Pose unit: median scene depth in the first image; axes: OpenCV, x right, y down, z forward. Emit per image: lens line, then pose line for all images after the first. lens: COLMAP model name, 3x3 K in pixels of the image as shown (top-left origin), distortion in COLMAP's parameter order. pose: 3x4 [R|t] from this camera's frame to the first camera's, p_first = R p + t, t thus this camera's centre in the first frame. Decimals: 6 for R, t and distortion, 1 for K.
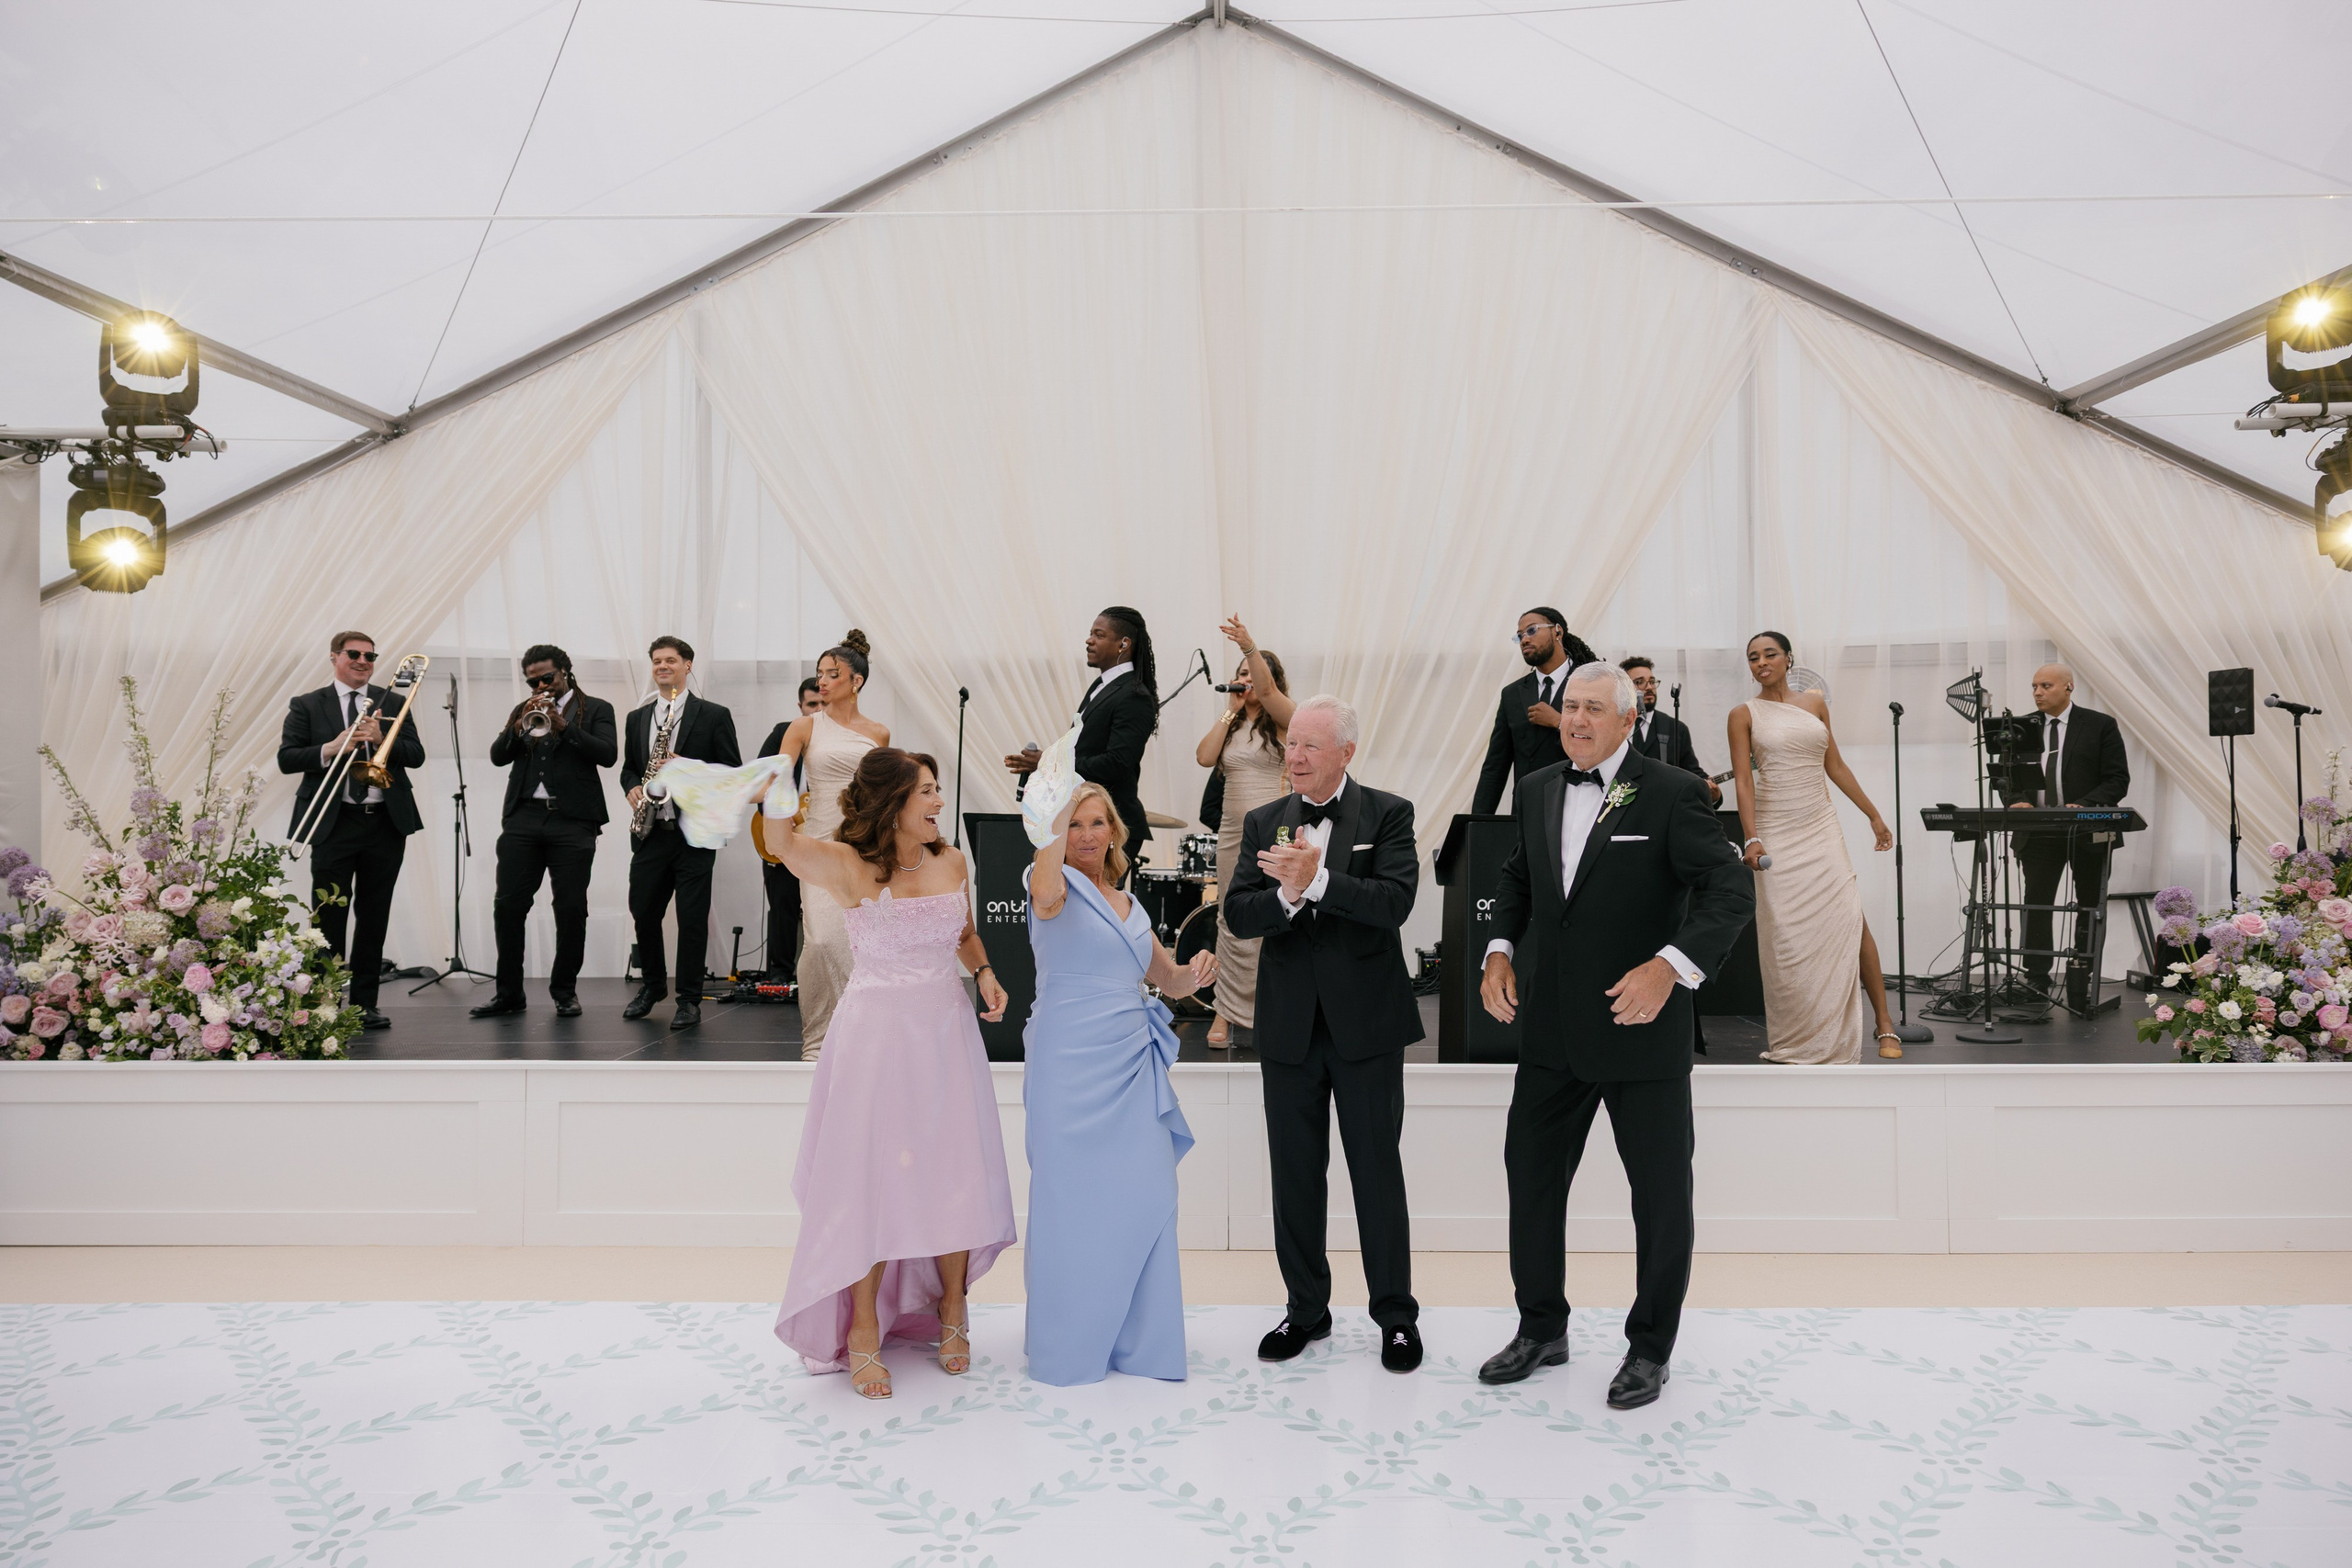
lens RADIAL K [[1573.2, 0, 1187.6], [0, 1573.2, 770.8], [0, 0, 1]] dist [0.005318, -0.003110]
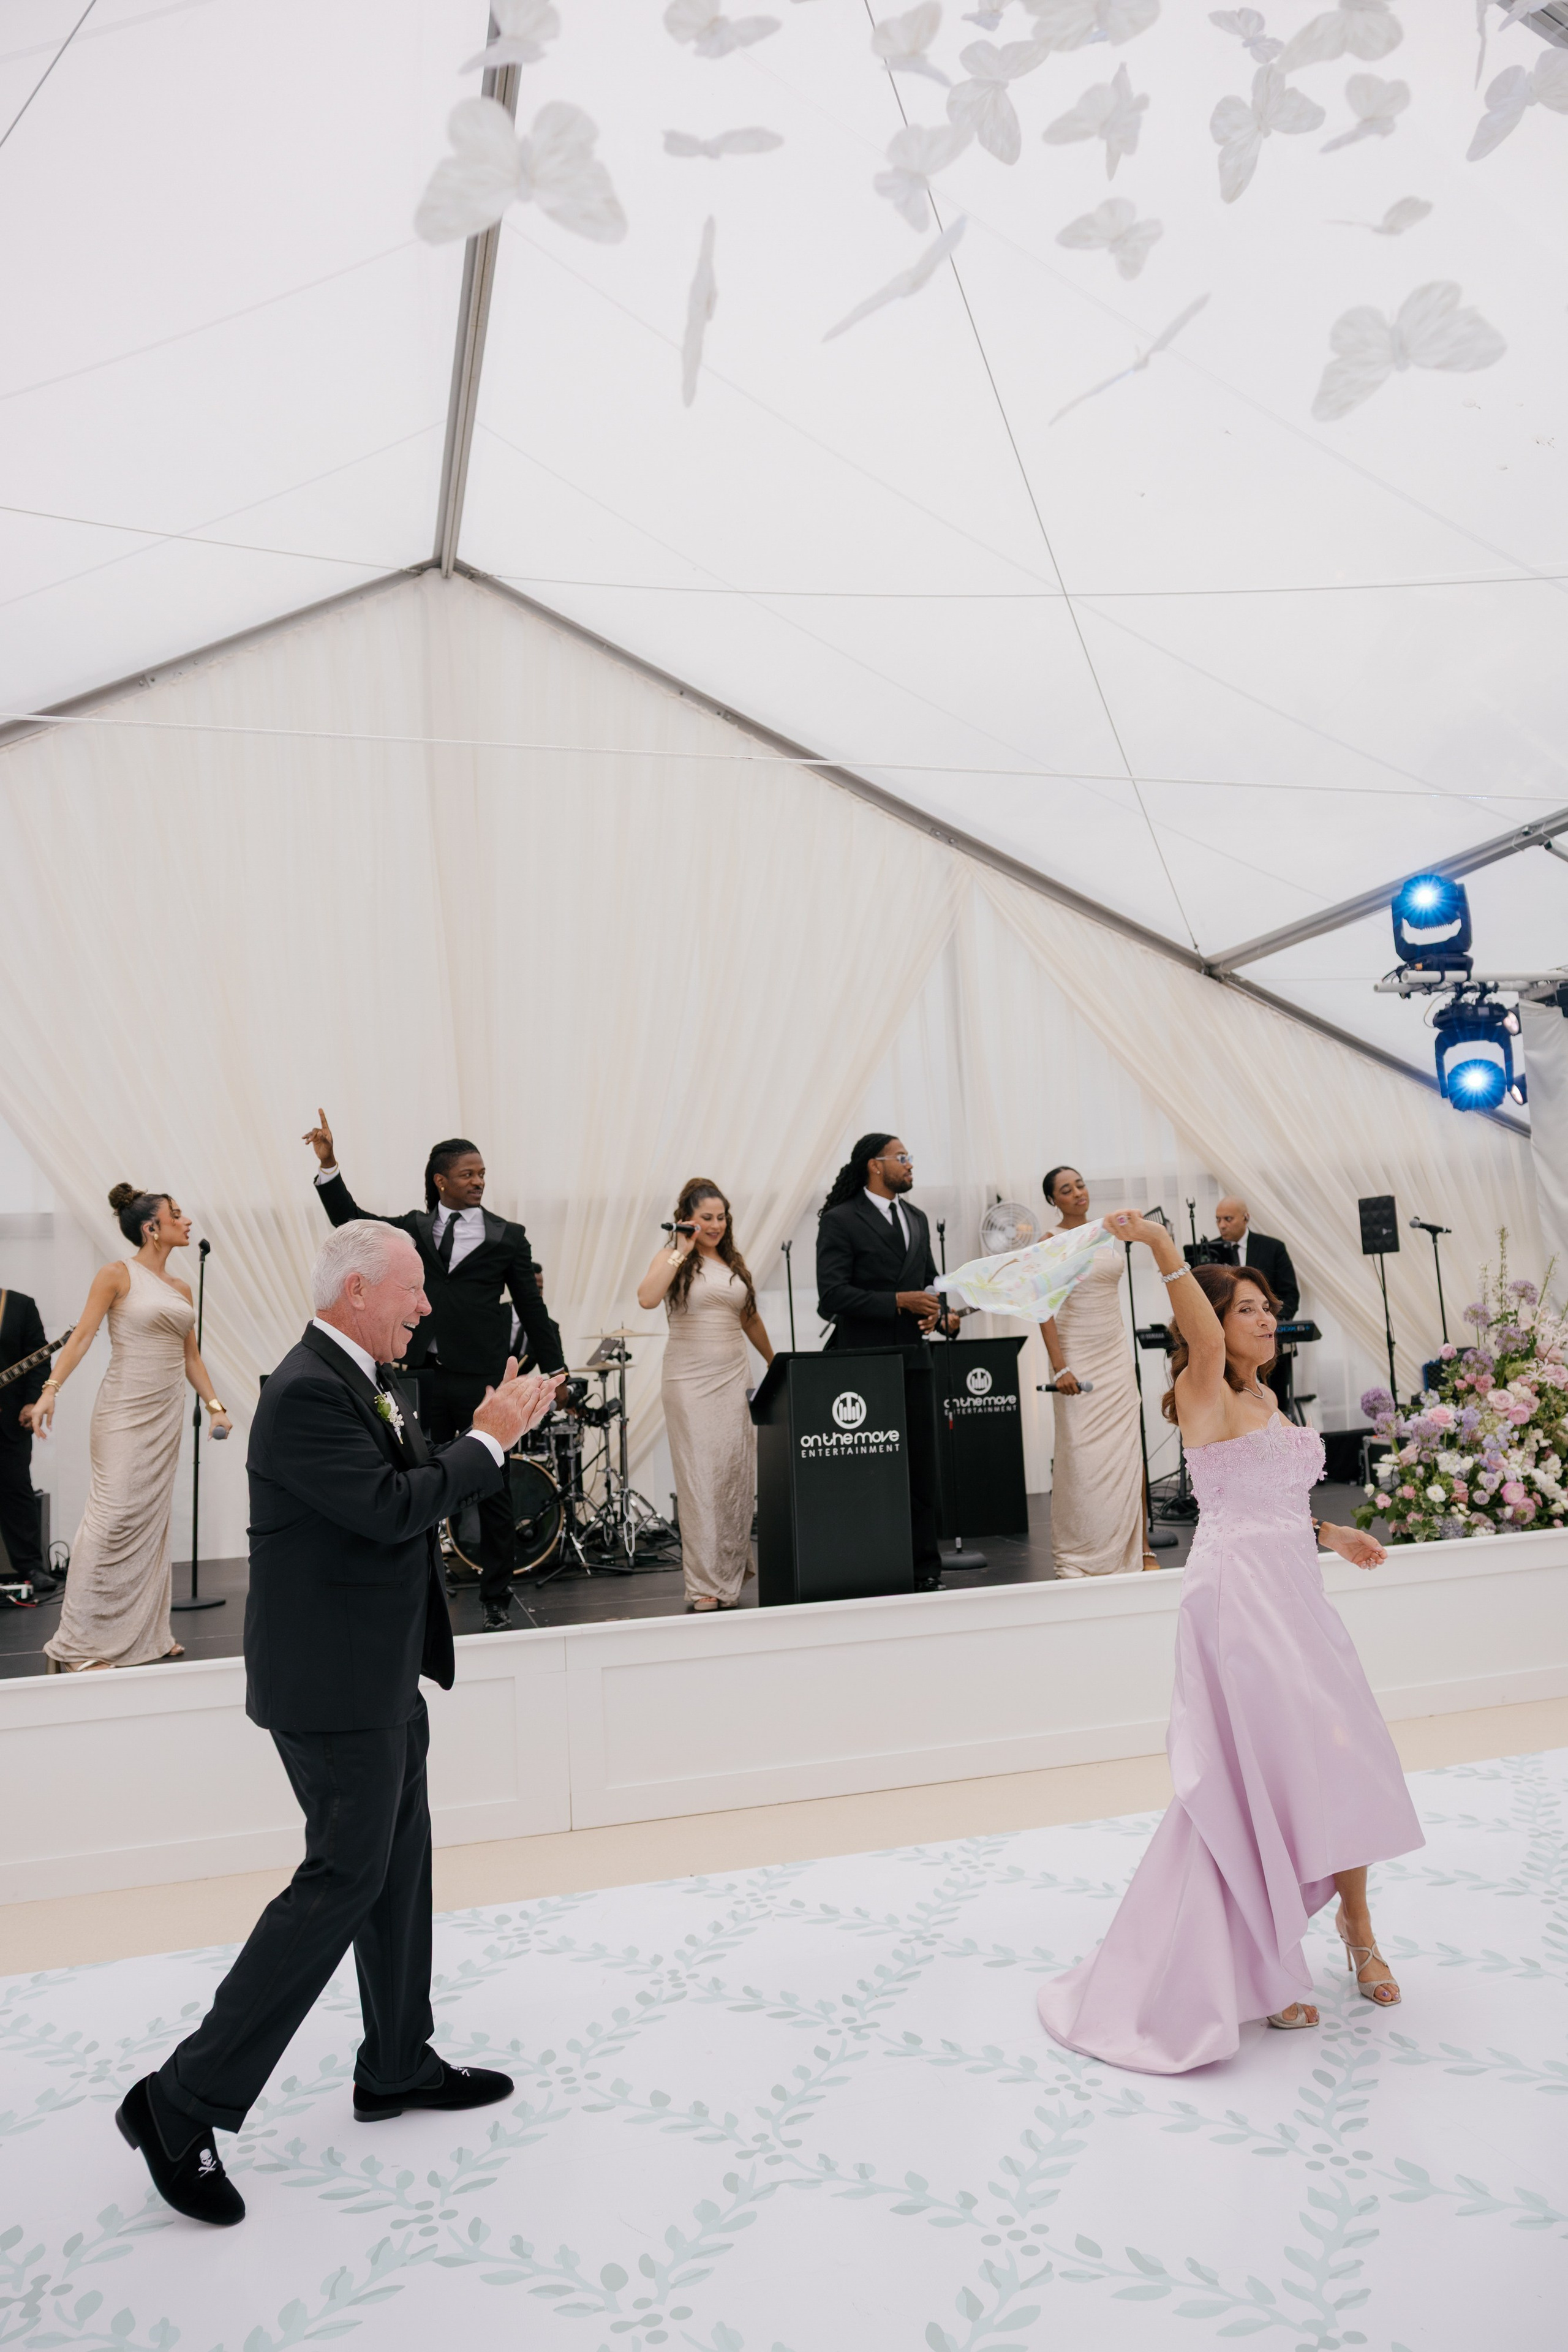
lens RADIAL K [[1573.4, 0, 784.6], [0, 1573.4, 1168.4], [0, 0, 1]] dist [0.005318, -0.003110]
pose [[0.955594, -0.012467, 0.294421, -0.115410], [0.040528, 0.995171, -0.089401, 0.000955], [-0.291885, 0.097364, 0.951485, 0.030555]]
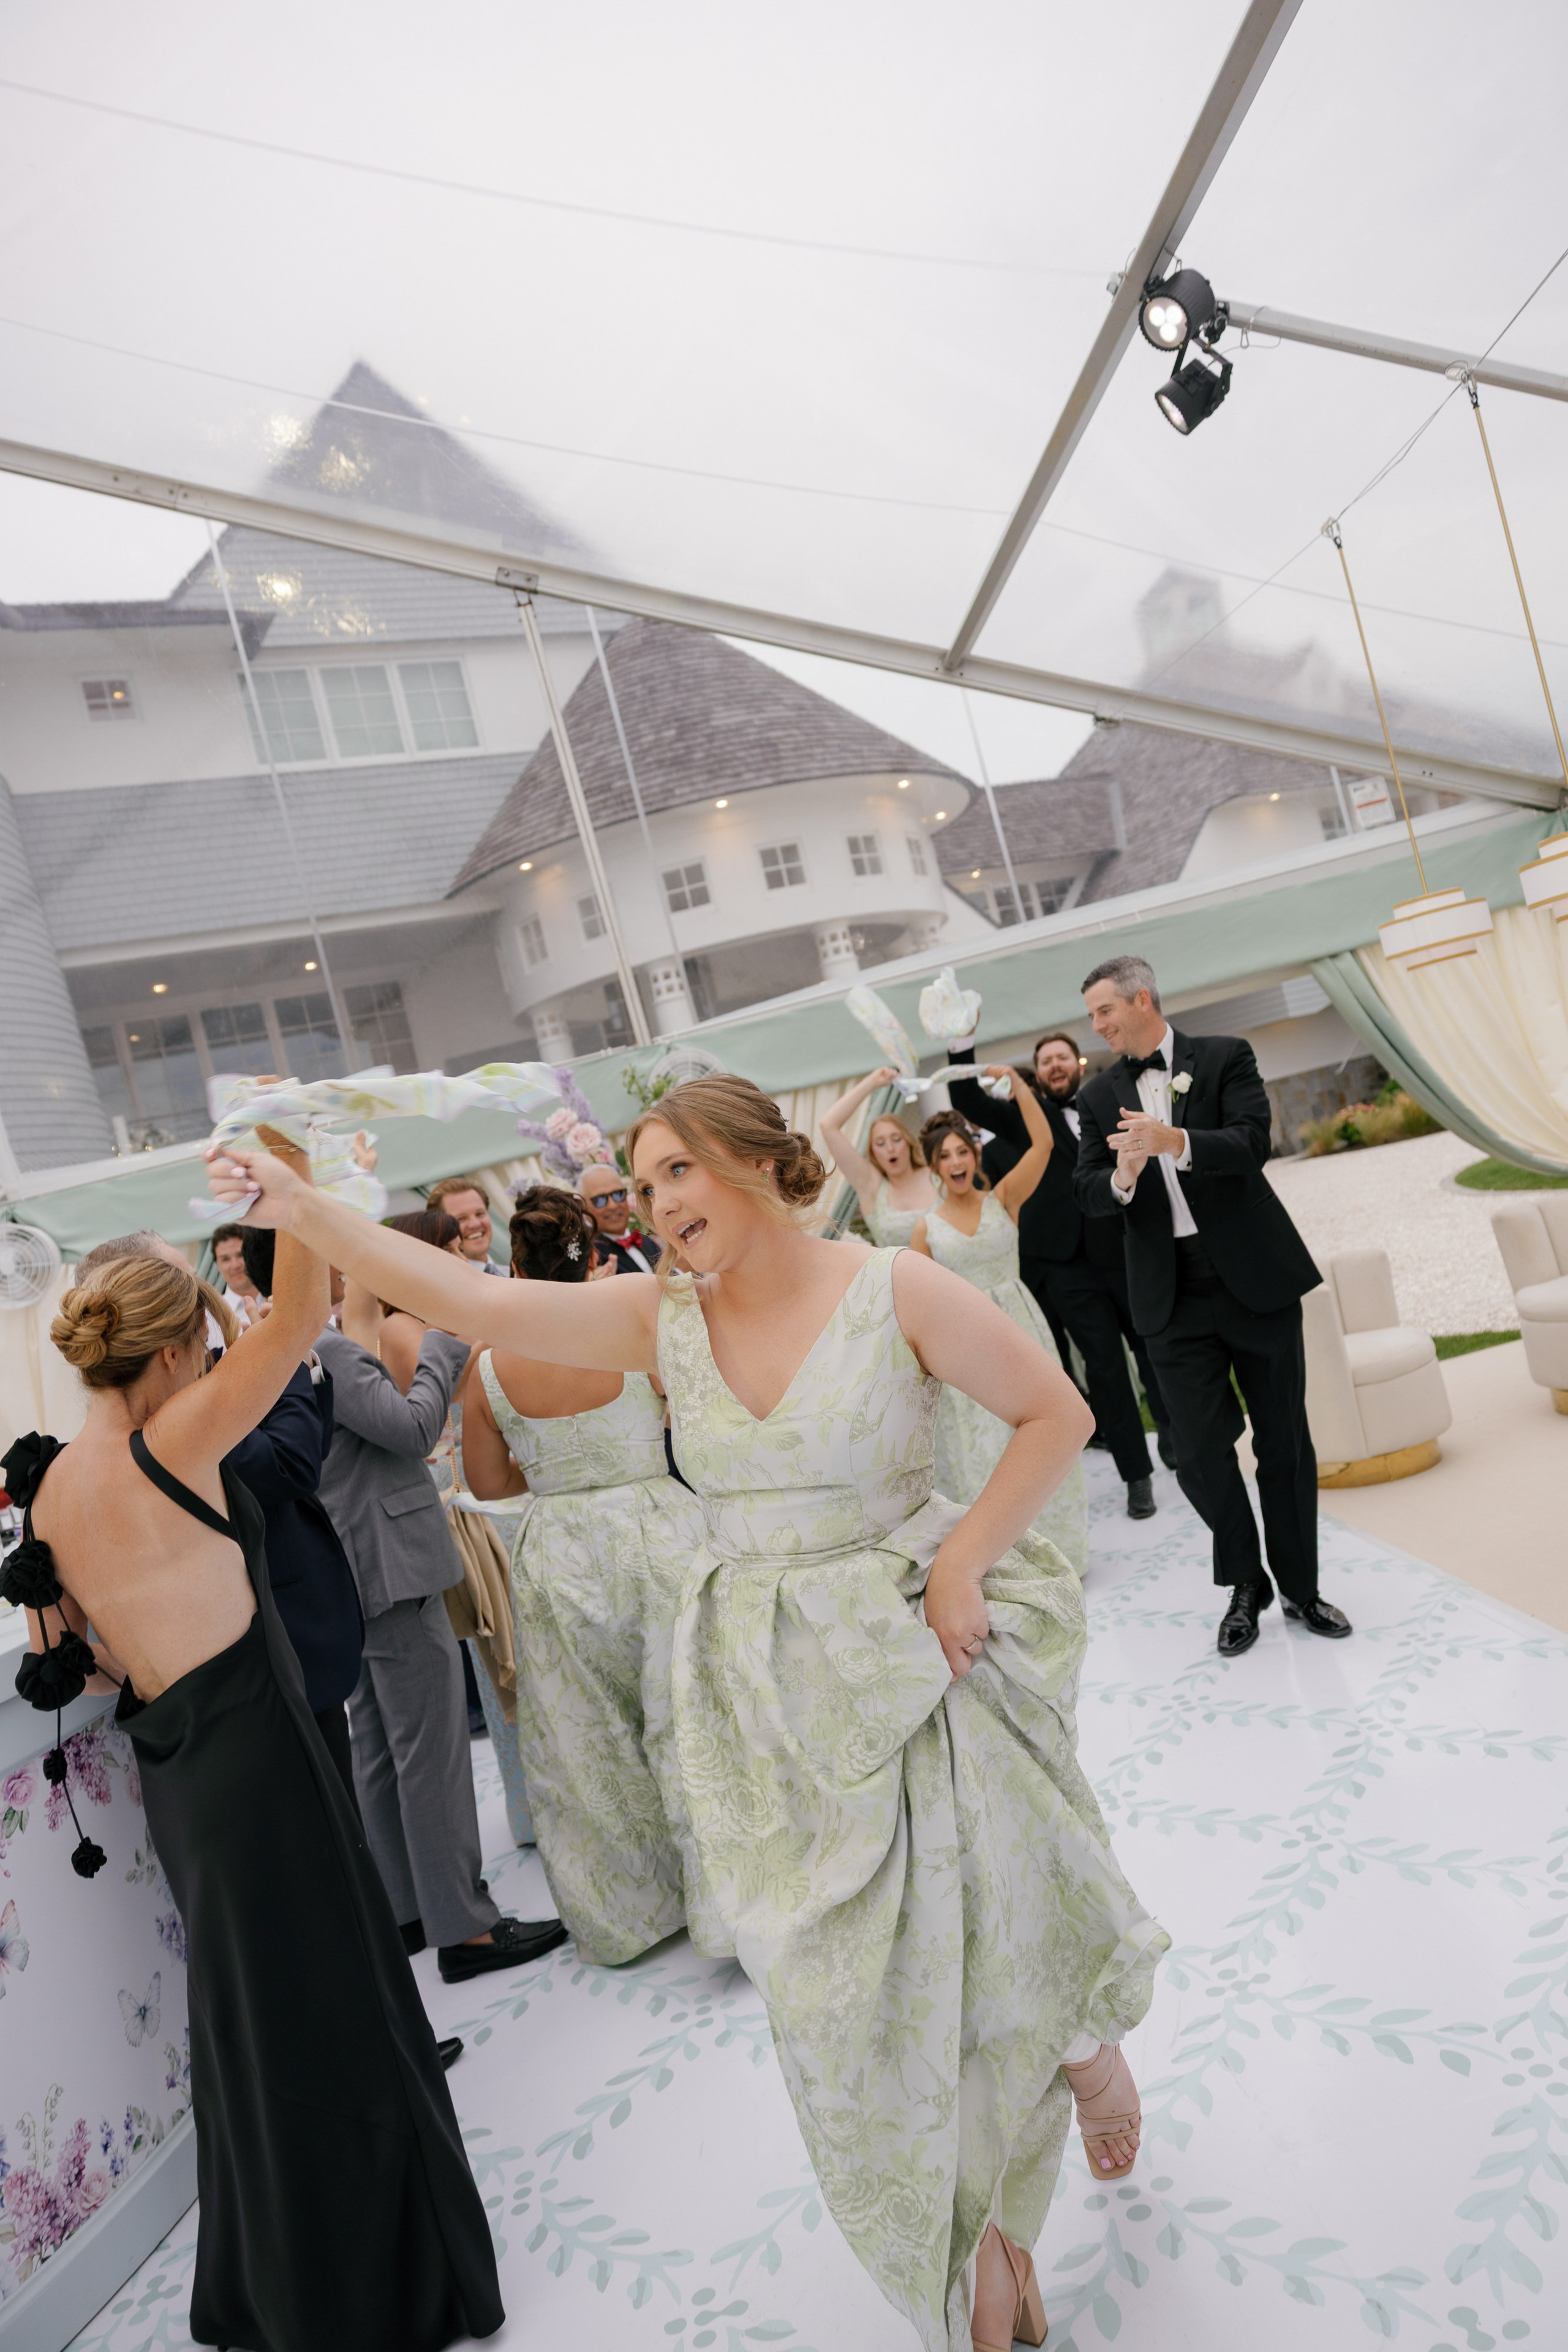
lens RADIAL K [[1573.4, 0, 795.5], [0, 1573.4, 1168.3], [0, 0, 1]] dist [0.005318, -0.003110]
pose [[-0.967459, 0.242005, -0.073870, 0.242580], [0.243948, 0.969614, -0.018387, 0.017577], [0.067176, -0.035809, -0.997098, 1.451506]]
